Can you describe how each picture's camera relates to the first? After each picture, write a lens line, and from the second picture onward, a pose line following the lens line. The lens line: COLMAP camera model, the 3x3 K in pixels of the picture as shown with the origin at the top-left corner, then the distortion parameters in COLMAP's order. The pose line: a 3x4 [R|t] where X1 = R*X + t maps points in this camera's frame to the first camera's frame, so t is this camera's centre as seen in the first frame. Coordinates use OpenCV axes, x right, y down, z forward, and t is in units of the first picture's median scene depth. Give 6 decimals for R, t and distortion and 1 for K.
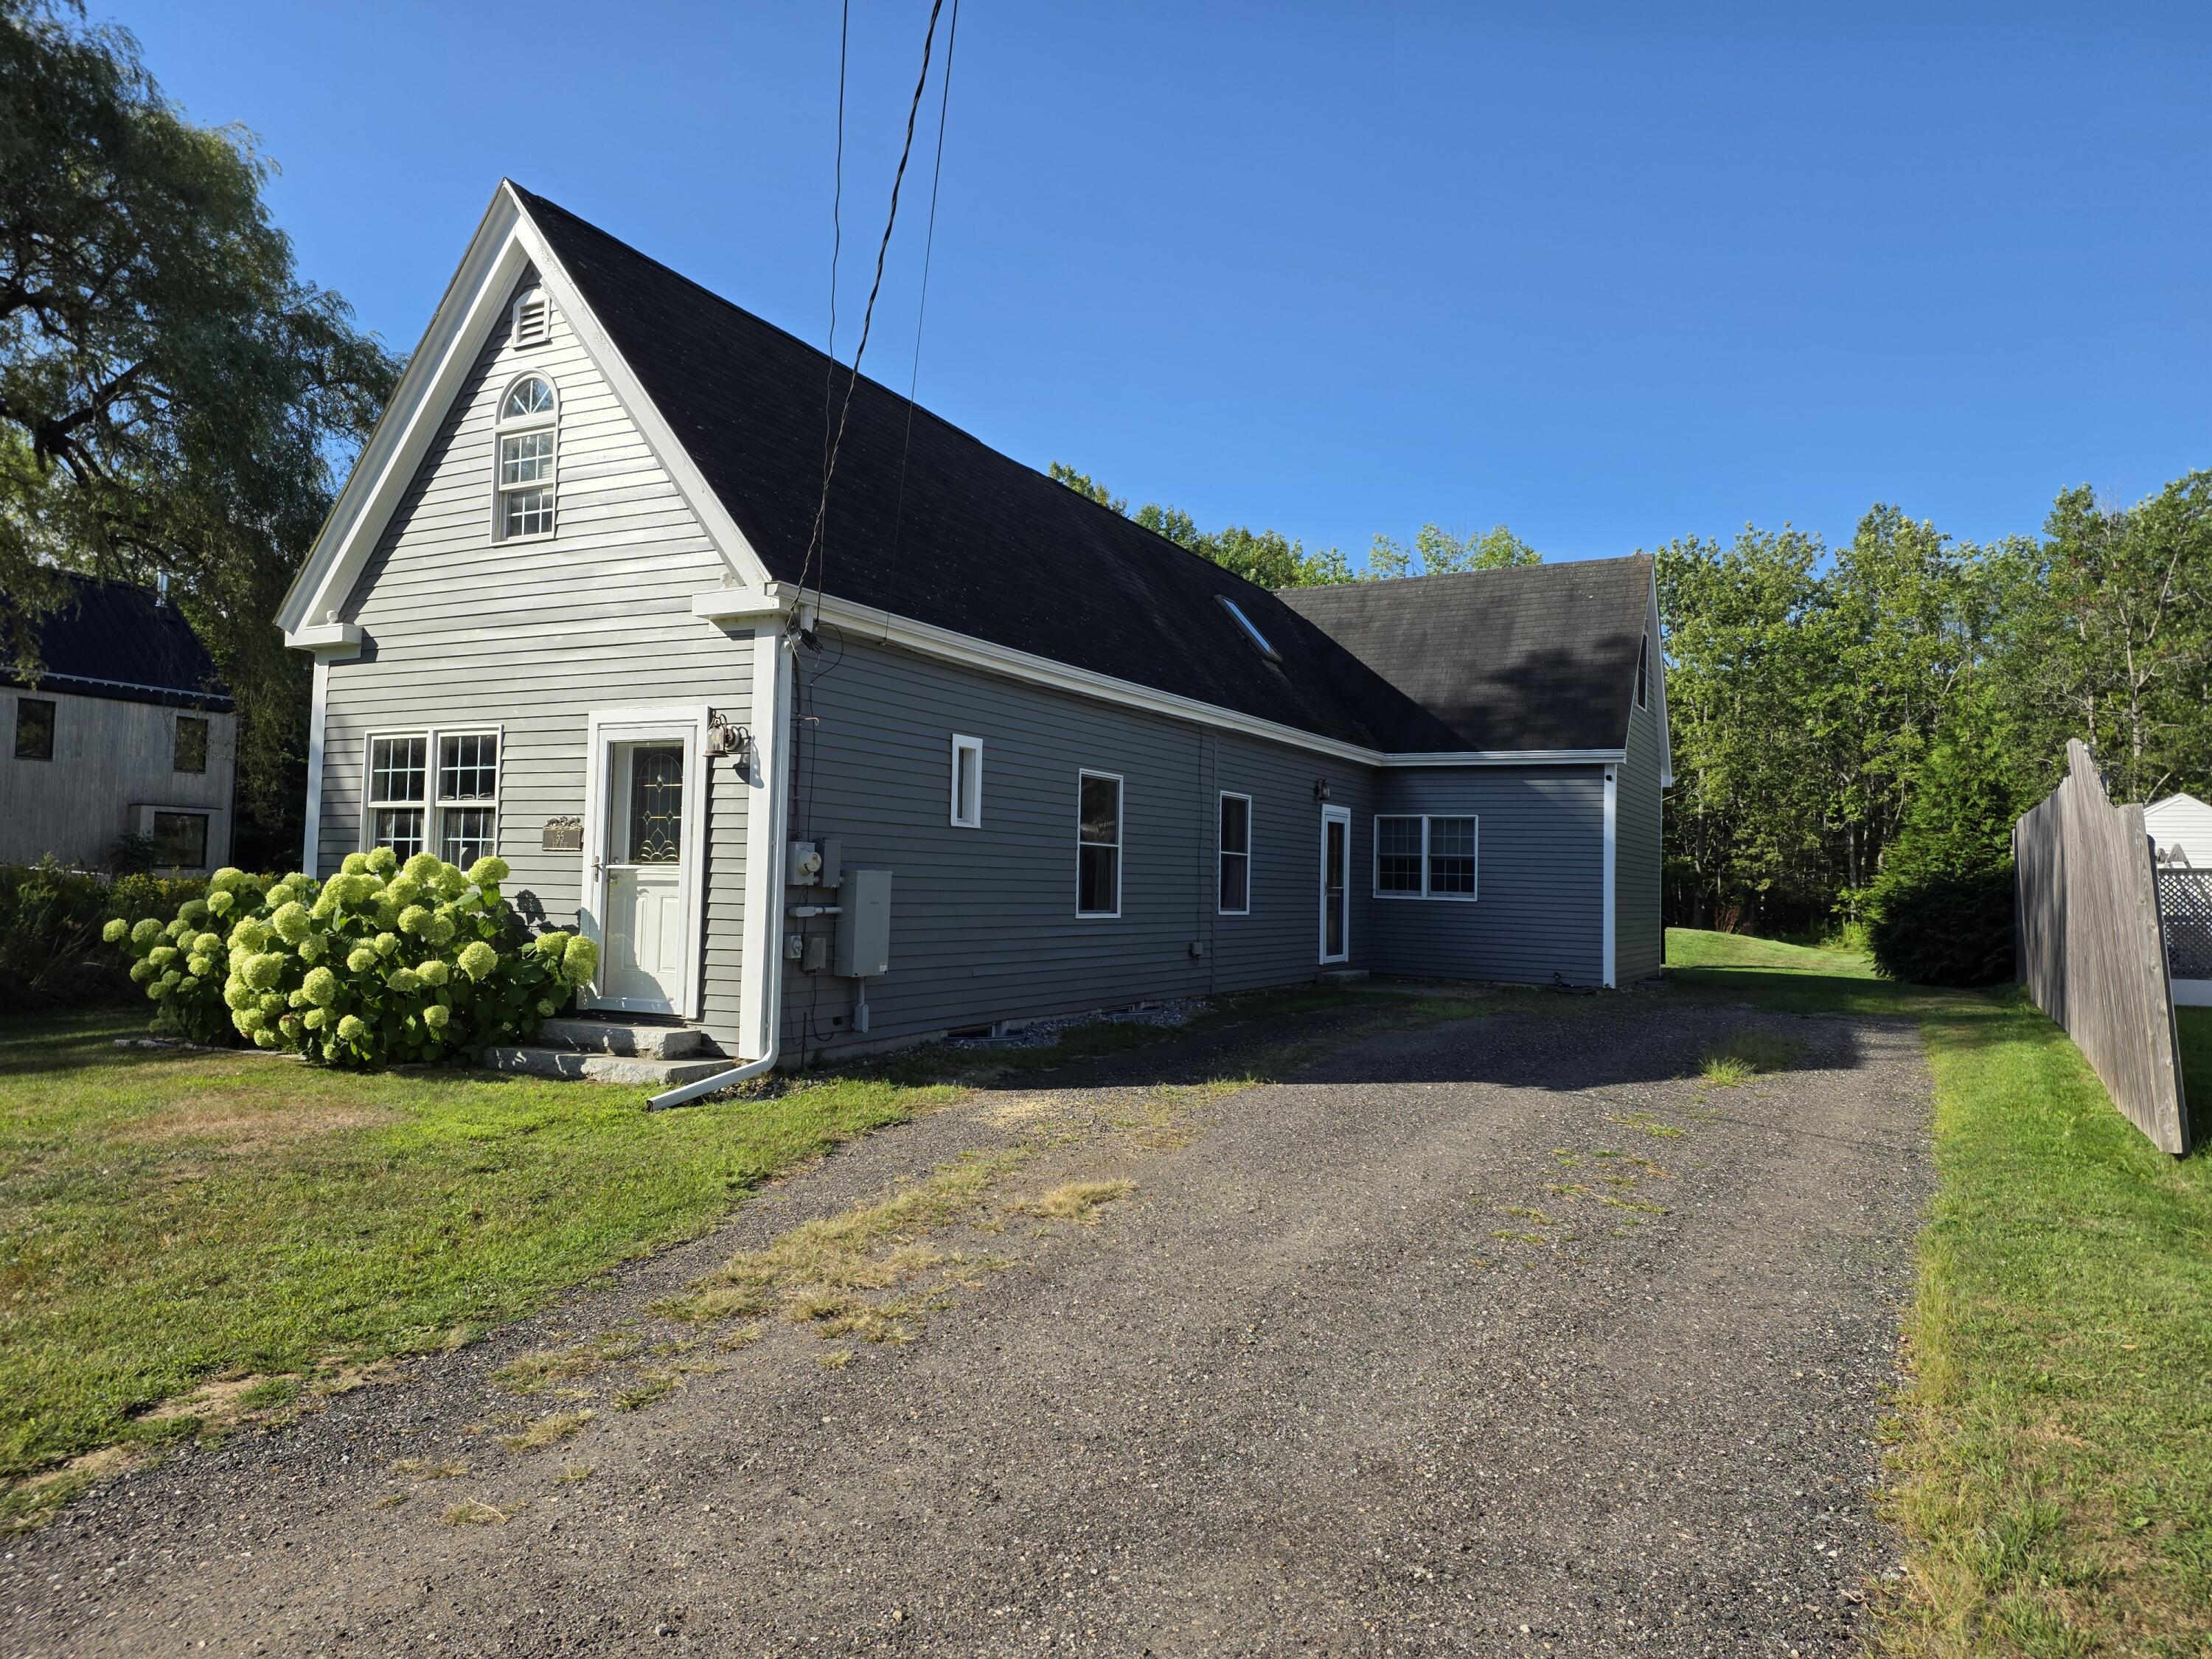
lens RADIAL K [[1470.0, 0, 1106.0], [0, 1470.0, 829.5], [0, 0, 1]] dist [-0.000984, -0.000150]
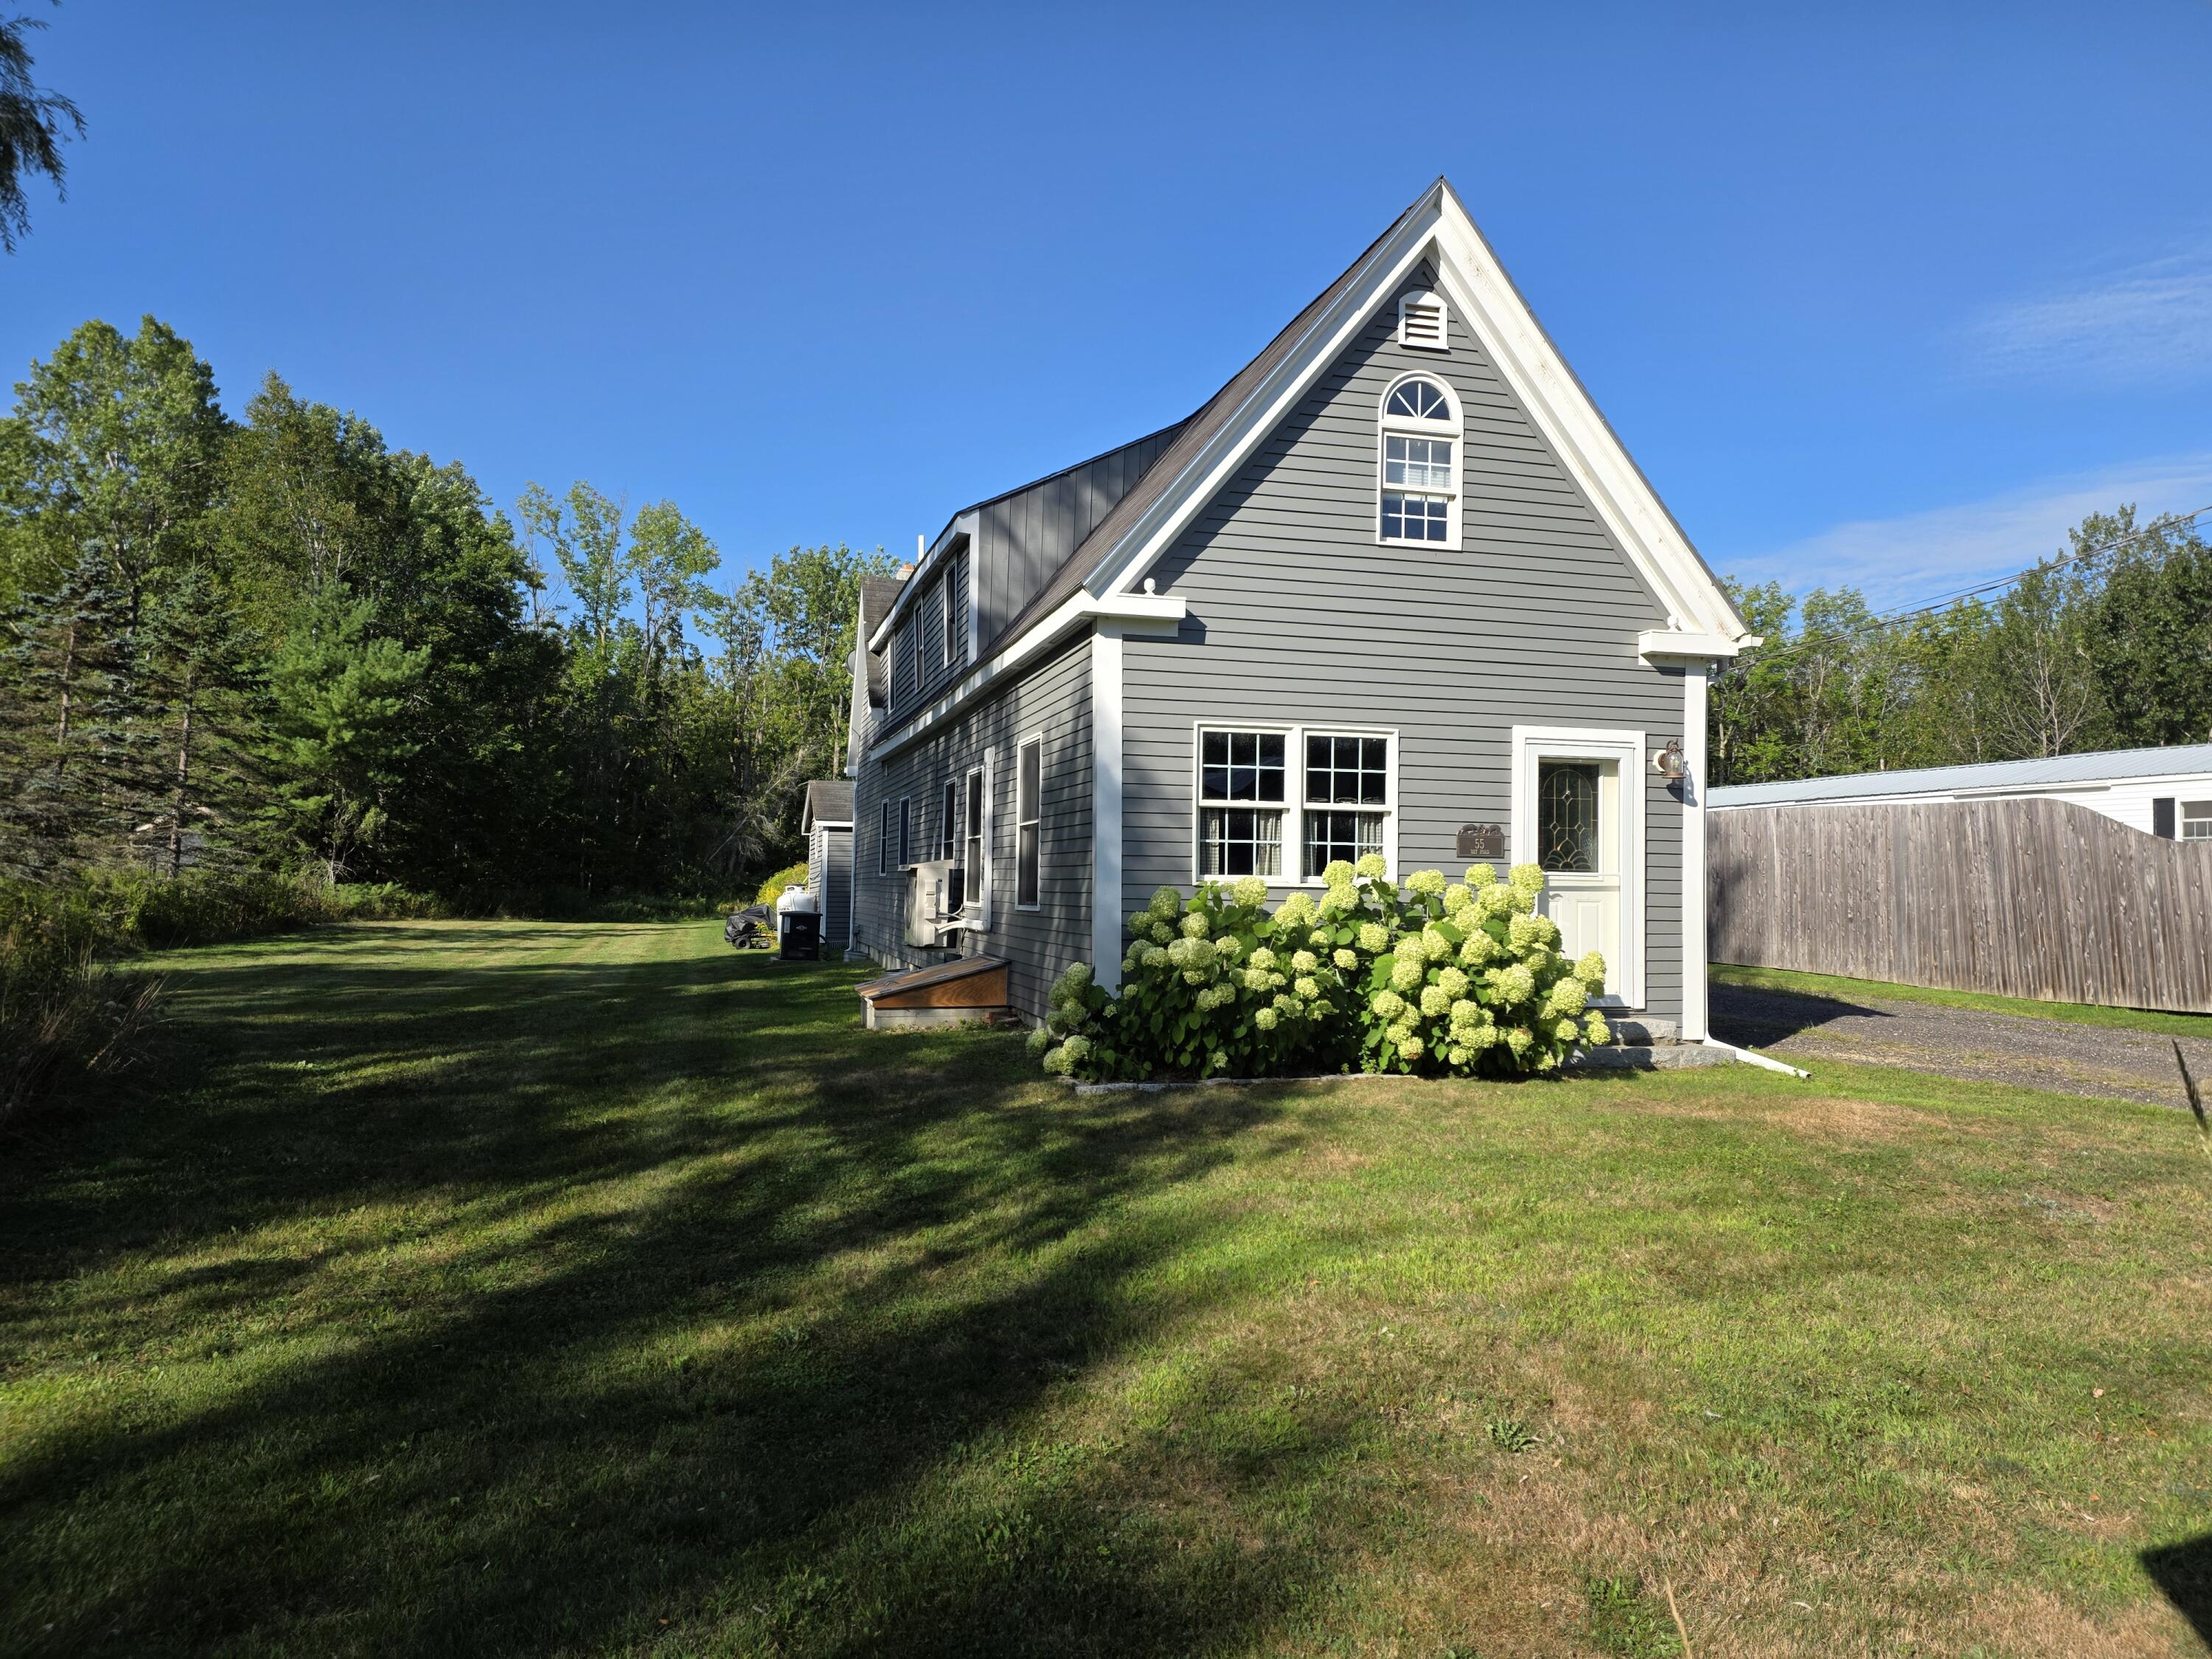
lens RADIAL K [[1480.9, 0, 1106.0], [0, 1480.9, 829.5], [0, 0, 1]] dist [0.057996, 0.000101]
pose [[0.742108, 0.011553, 0.670181, -1.217721], [-0.026094, 0.999591, 0.011662, -0.010296], [-0.669772, -0.026142, 0.742106, 0.384247]]
